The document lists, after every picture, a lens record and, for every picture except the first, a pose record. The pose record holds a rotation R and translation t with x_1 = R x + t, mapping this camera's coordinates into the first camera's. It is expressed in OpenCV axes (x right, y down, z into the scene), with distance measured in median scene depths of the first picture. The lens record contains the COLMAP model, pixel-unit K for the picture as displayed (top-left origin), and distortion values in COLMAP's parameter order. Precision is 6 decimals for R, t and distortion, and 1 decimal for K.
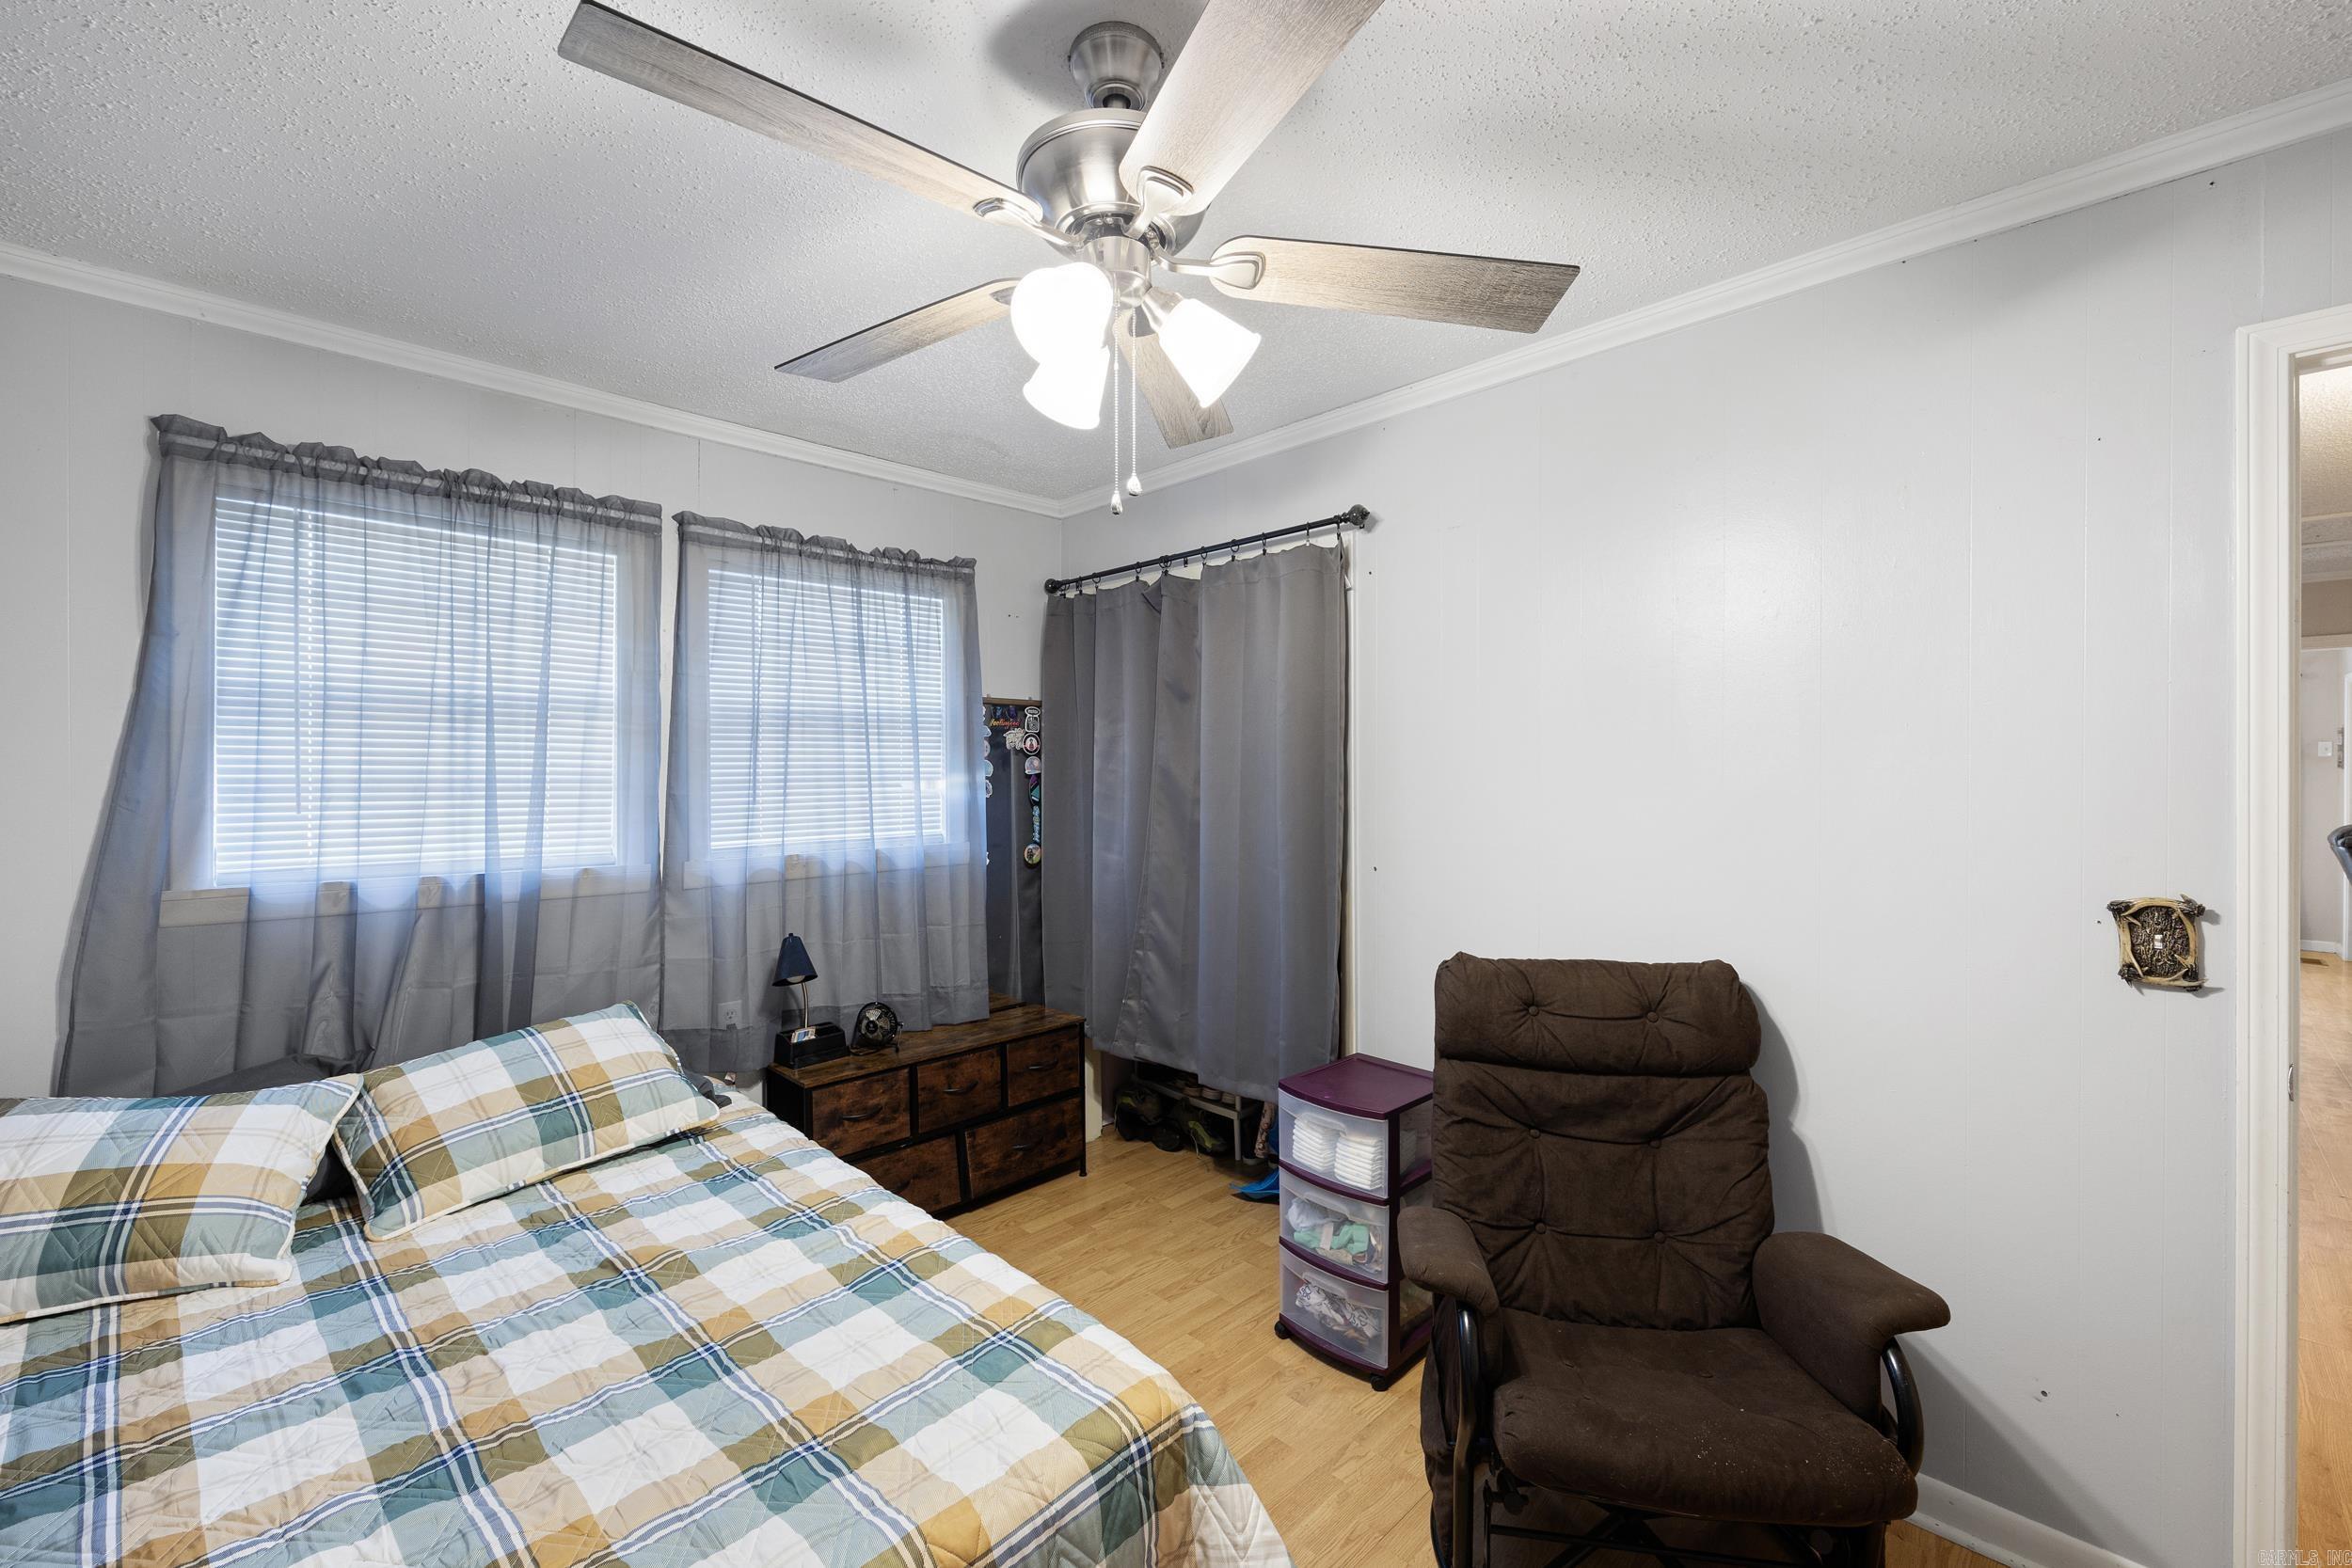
lens RADIAL K [[959.6, 0, 1182.9], [0, 959.6, 779.7], [0, 0, 1]] dist [-0.002726, -0.000360]
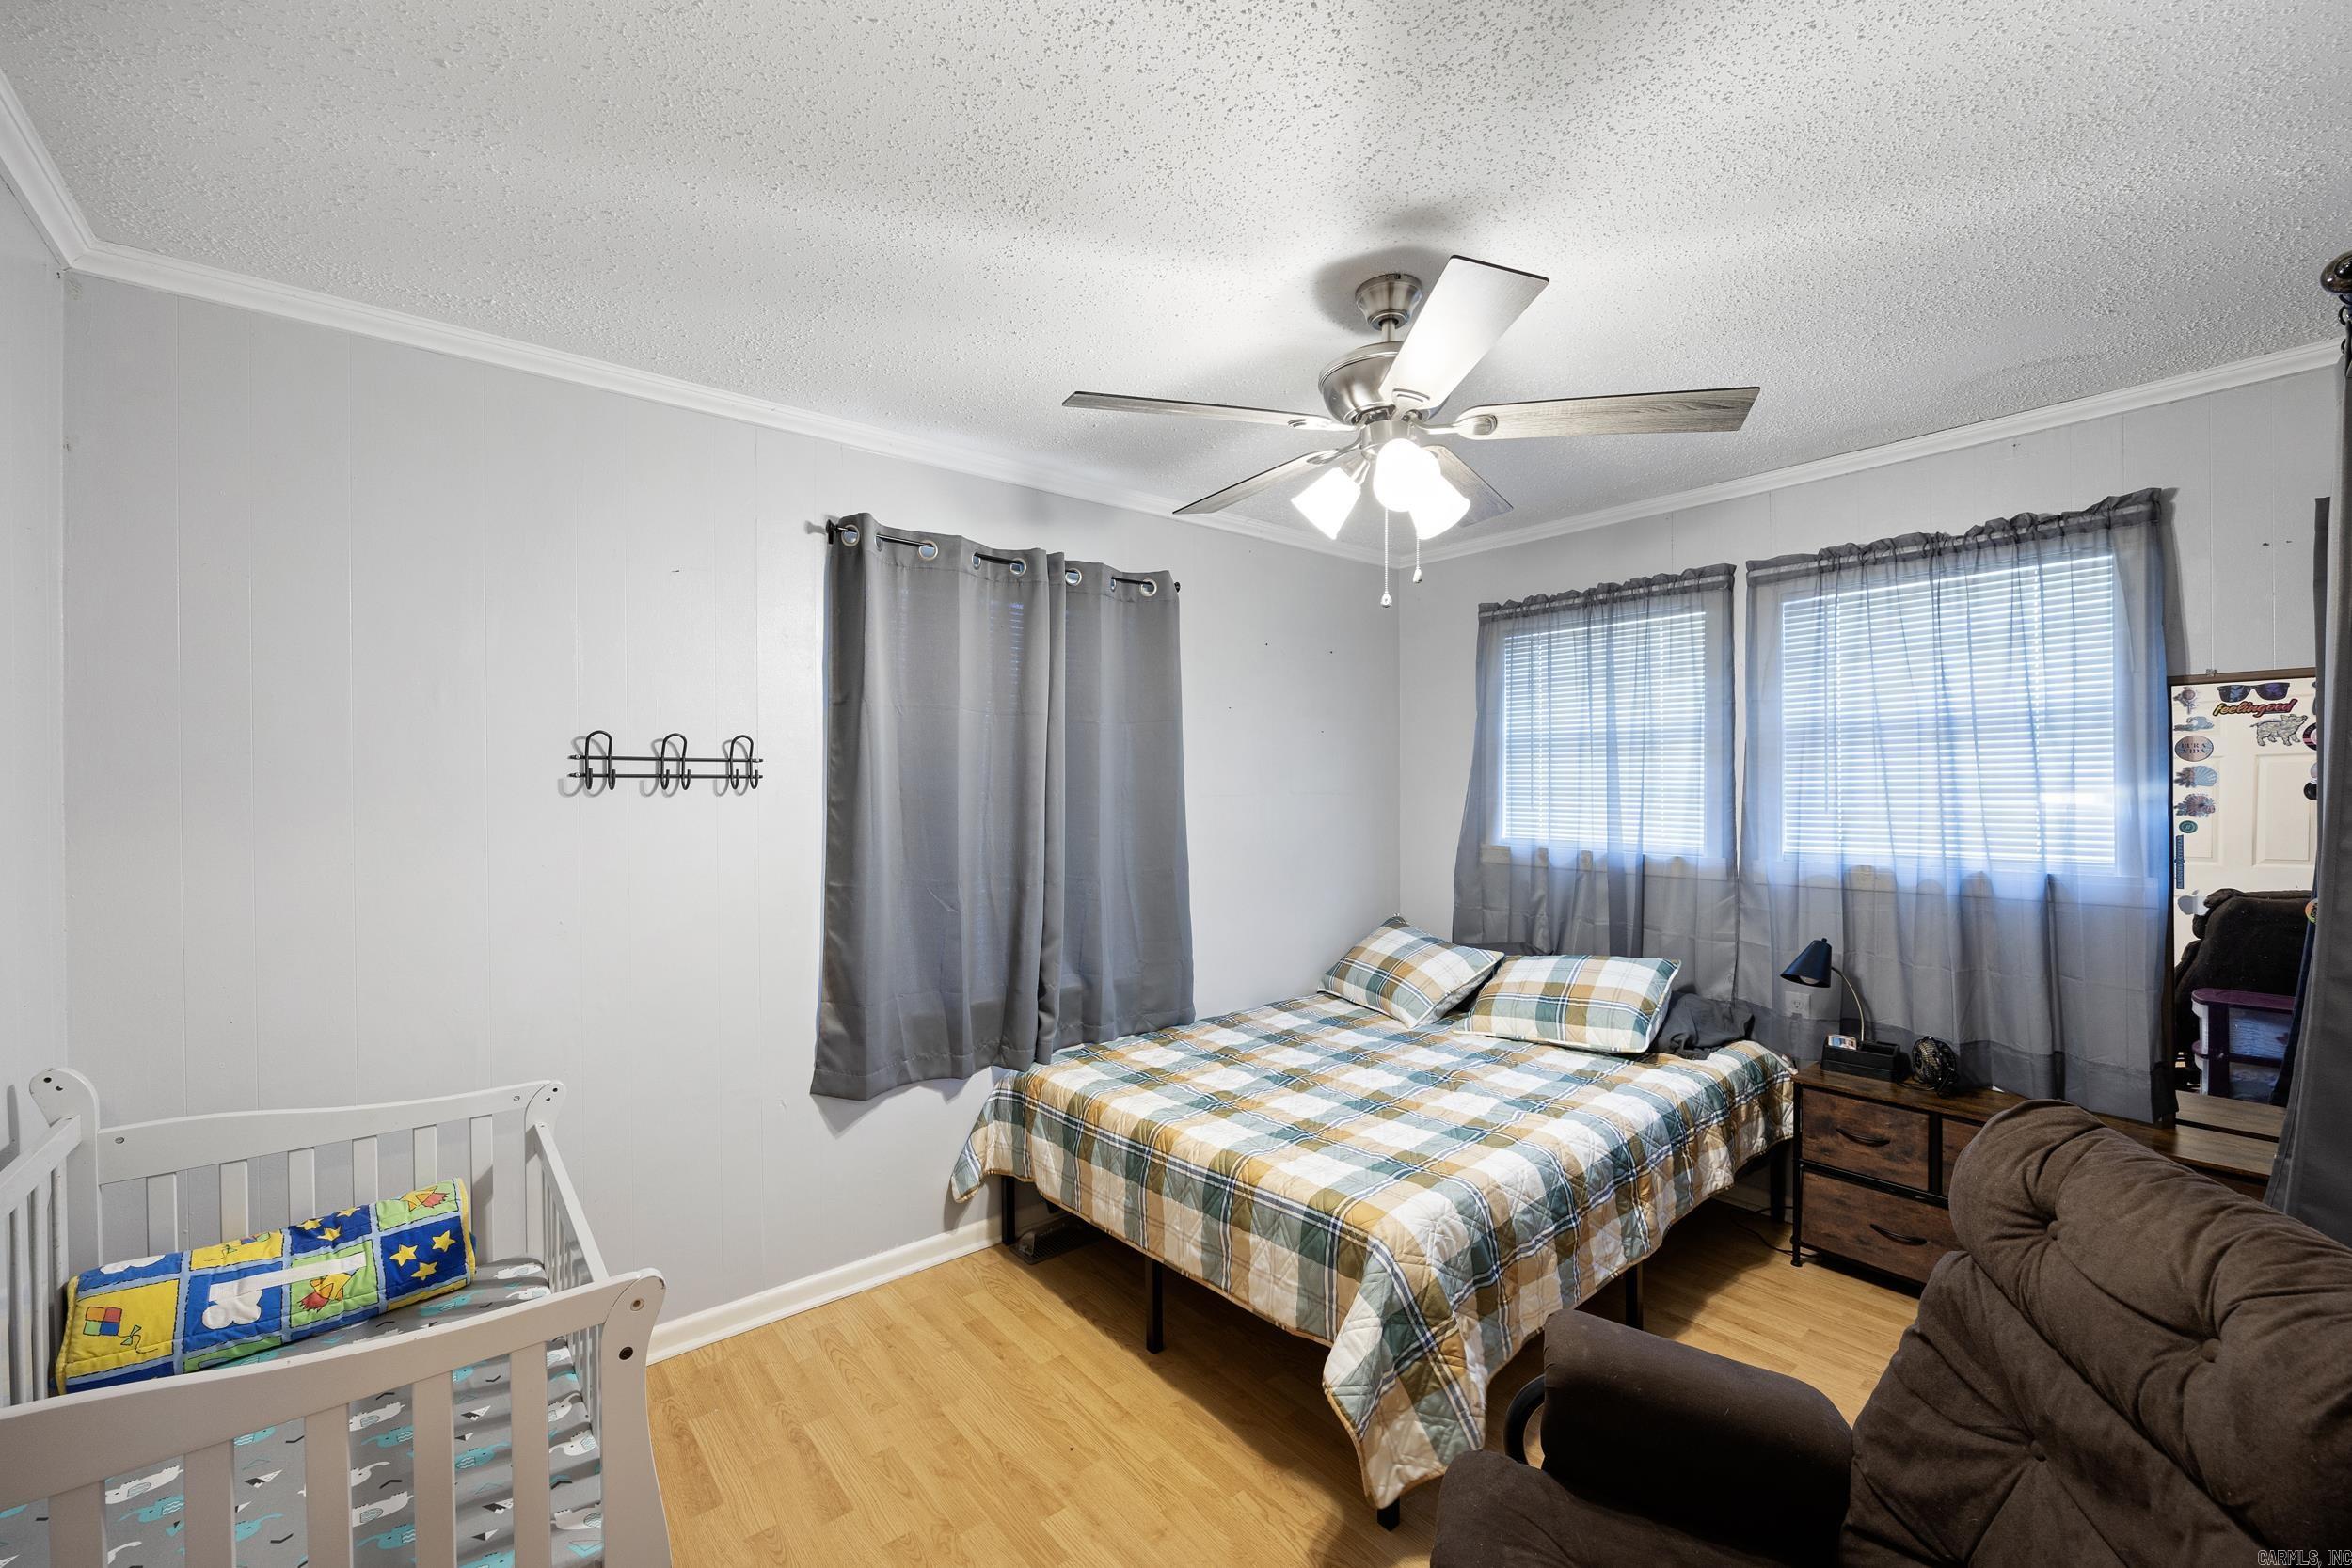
lens RADIAL K [[959.6, 0, 1183.5], [0, 959.6, 781.5], [0, 0, 1]] dist [-0.002726, -0.000360]
pose [[-0.097356, -0.000305, -0.995250, 0.747245], [-0.001593, 0.999999, -0.000151, -0.008780], [0.995248, 0.001571, -0.097356, 0.443345]]
